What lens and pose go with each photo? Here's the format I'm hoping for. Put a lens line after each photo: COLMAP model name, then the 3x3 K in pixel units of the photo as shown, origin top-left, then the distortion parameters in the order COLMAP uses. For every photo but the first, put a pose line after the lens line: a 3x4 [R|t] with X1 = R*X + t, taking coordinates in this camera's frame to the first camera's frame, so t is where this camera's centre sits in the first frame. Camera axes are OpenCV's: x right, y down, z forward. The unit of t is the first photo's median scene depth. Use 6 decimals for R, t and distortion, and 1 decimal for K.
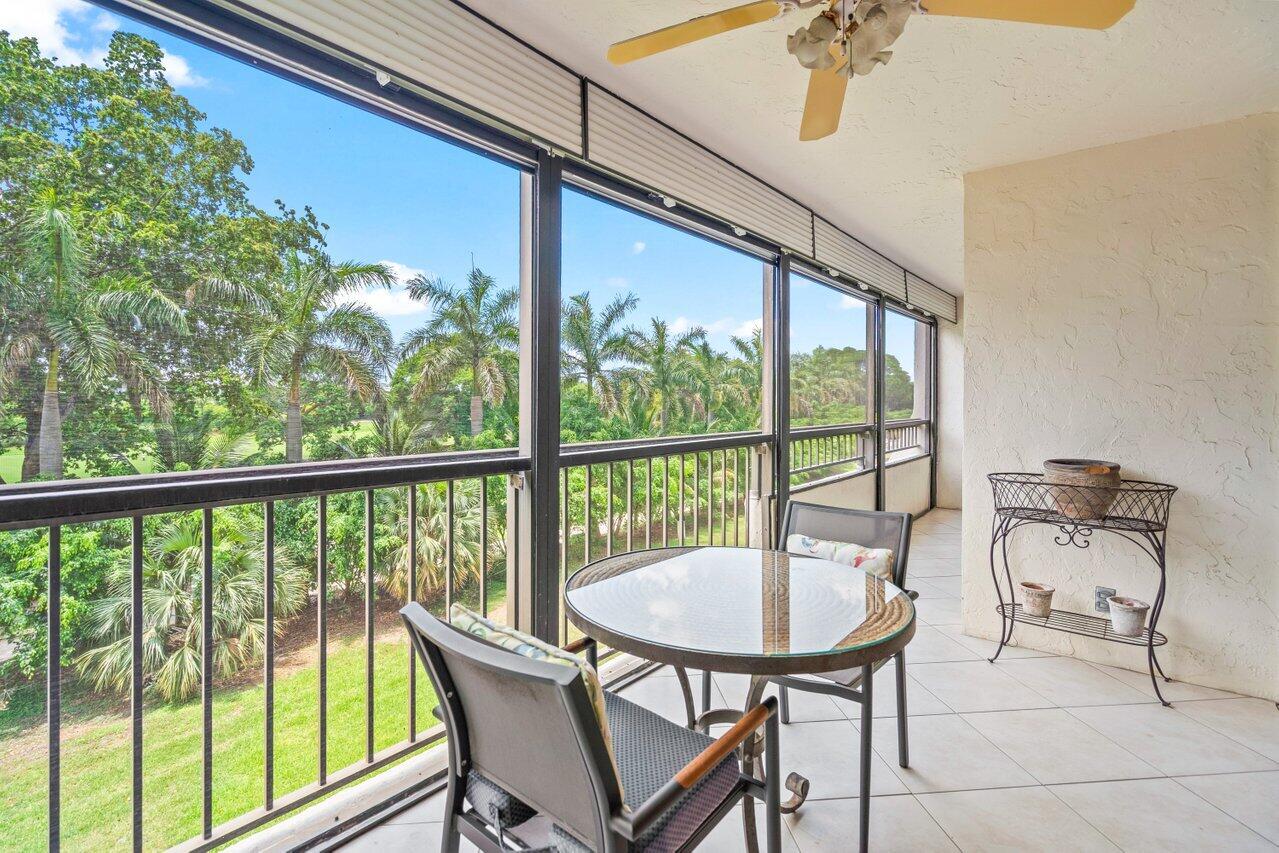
lens RADIAL K [[591.8, 0, 639.1], [0, 591.8, 399.1], [0, 0, 1]] dist [-0.001659, -0.000266]
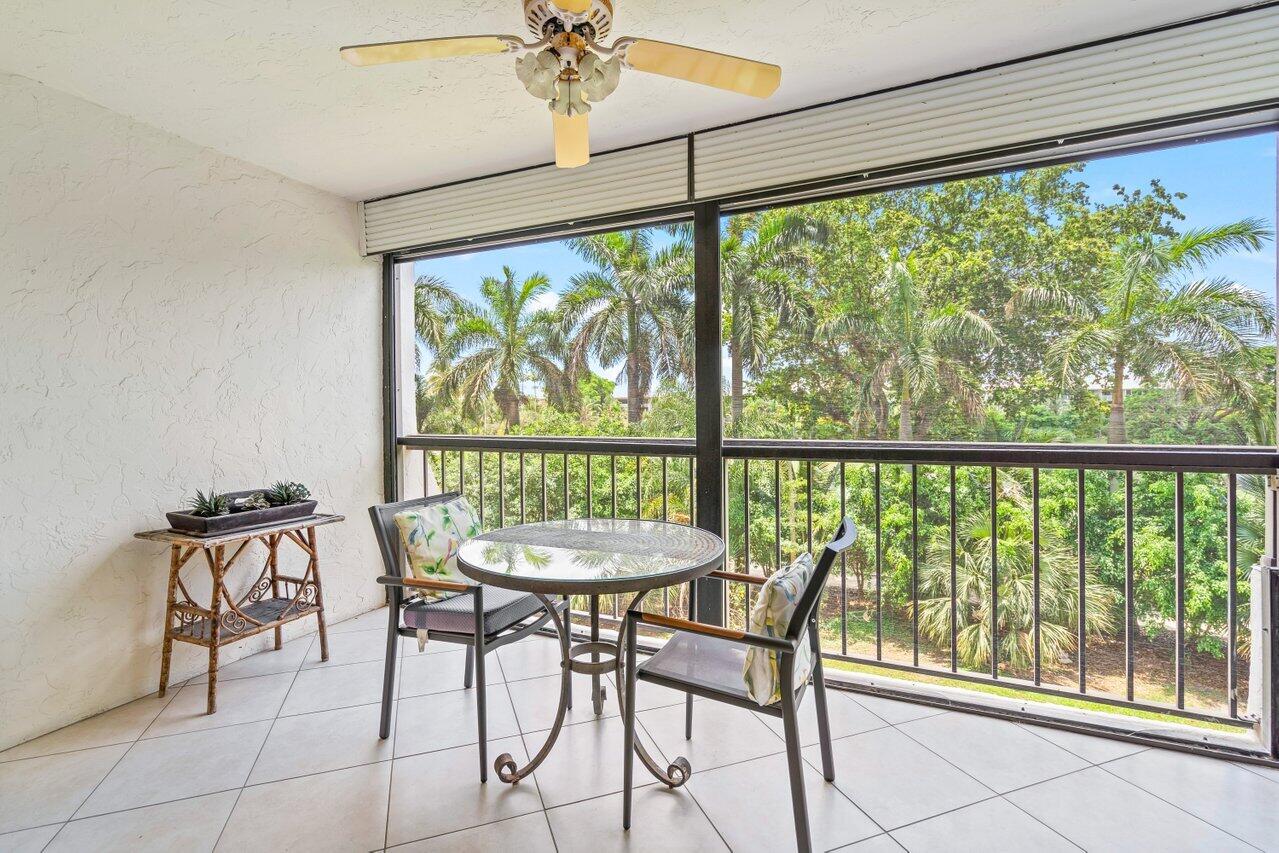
lens RADIAL K [[582.8, 0, 630.4], [0, 582.8, 408.9], [0, 0, 1]] dist [-0.001104, -0.000151]
pose [[0.251730, -0.006680, -0.967774, 0.132571], [0.013445, 0.999904, -0.003404, 0.003238], [0.967704, -0.012155, 0.251796, 0.073378]]
